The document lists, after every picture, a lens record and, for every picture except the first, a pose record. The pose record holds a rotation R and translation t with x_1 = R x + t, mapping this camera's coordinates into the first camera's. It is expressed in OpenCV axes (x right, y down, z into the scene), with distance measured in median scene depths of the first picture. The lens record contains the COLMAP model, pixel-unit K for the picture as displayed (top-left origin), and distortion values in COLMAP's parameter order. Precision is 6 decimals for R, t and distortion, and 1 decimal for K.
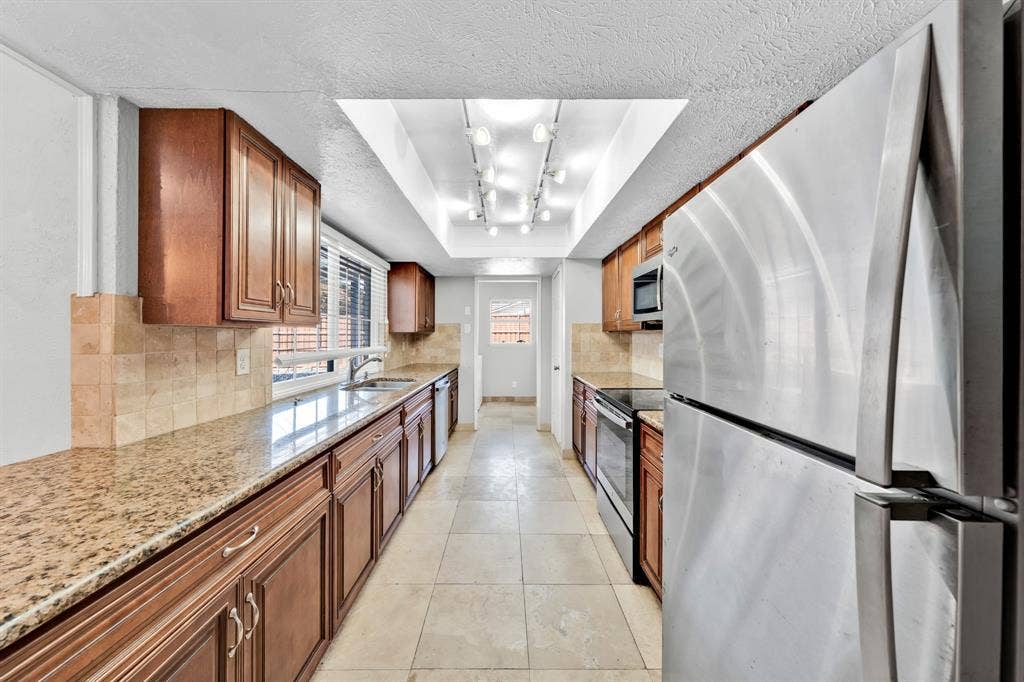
lens RADIAL K [[351.1, 0, 511.6], [0, 351.1, 337.3], [0, 0, 1]] dist [-0.000586, -0.000109]
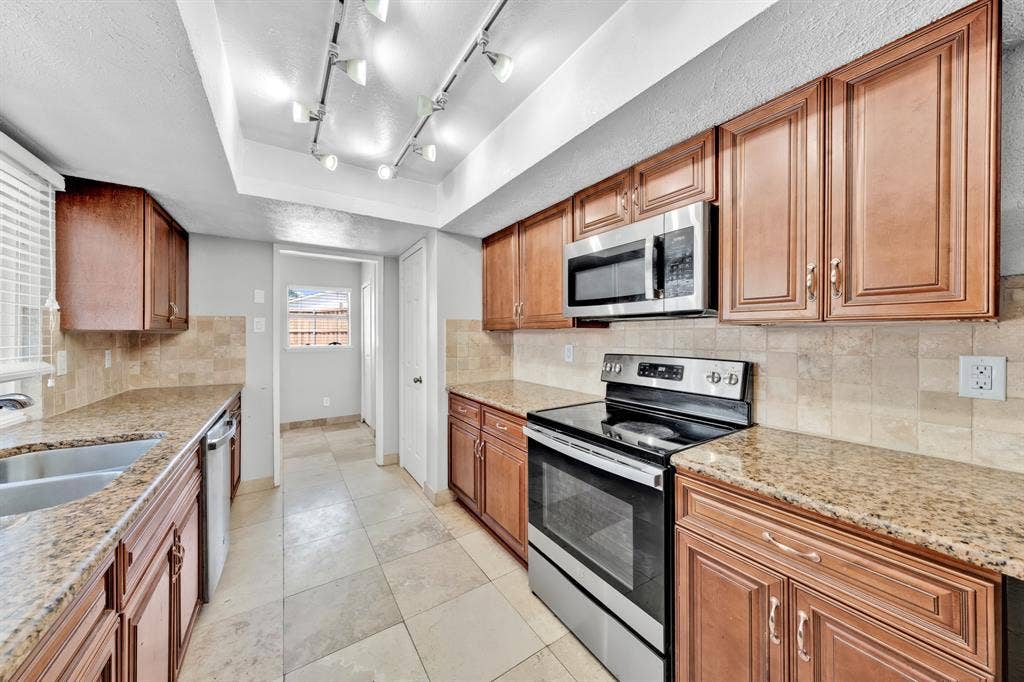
lens RADIAL K [[345.3, 0, 515.3], [0, 345.3, 335.6], [0, 0, 1]] dist [-0.000670, -0.000151]
pose [[0.837871, -0.003606, 0.545857, -0.121547], [0.006436, 0.999974, -0.003272, -0.002251], [-0.545831, 0.006254, 0.837872, 0.369001]]
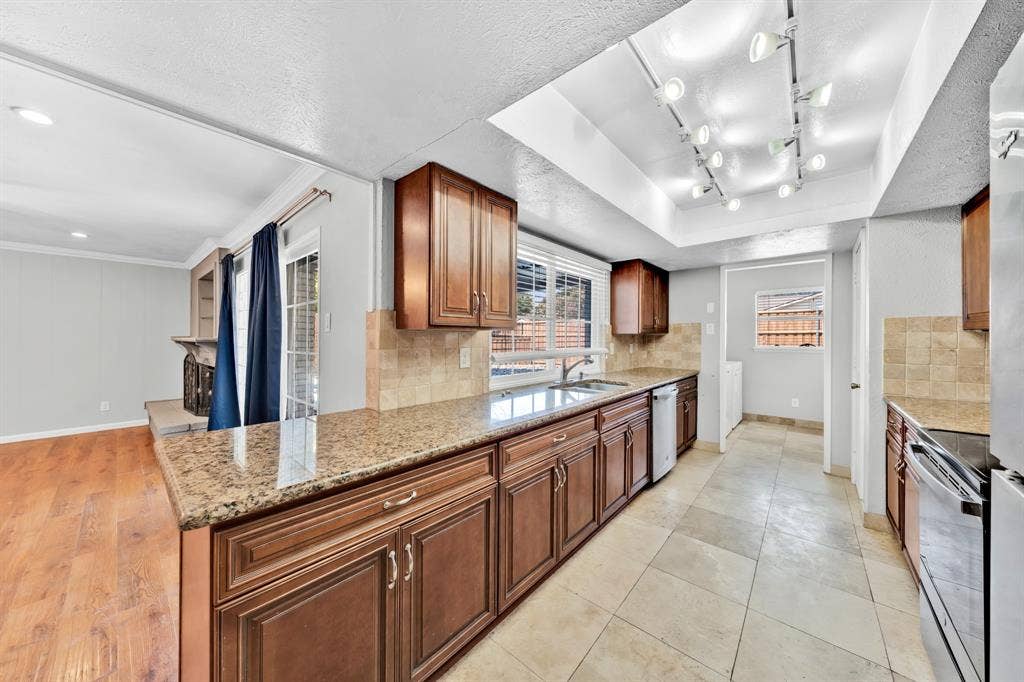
lens RADIAL K [[346.7, 0, 508.4], [0, 346.7, 337.6], [0, 0, 1]] dist [0.000795, -0.000067]
pose [[0.745753, 0.001268, -0.666221, 0.099196], [-0.003983, 0.999989, -0.002556, -0.000324], [0.666210, 0.004560, 0.745750, 0.093195]]
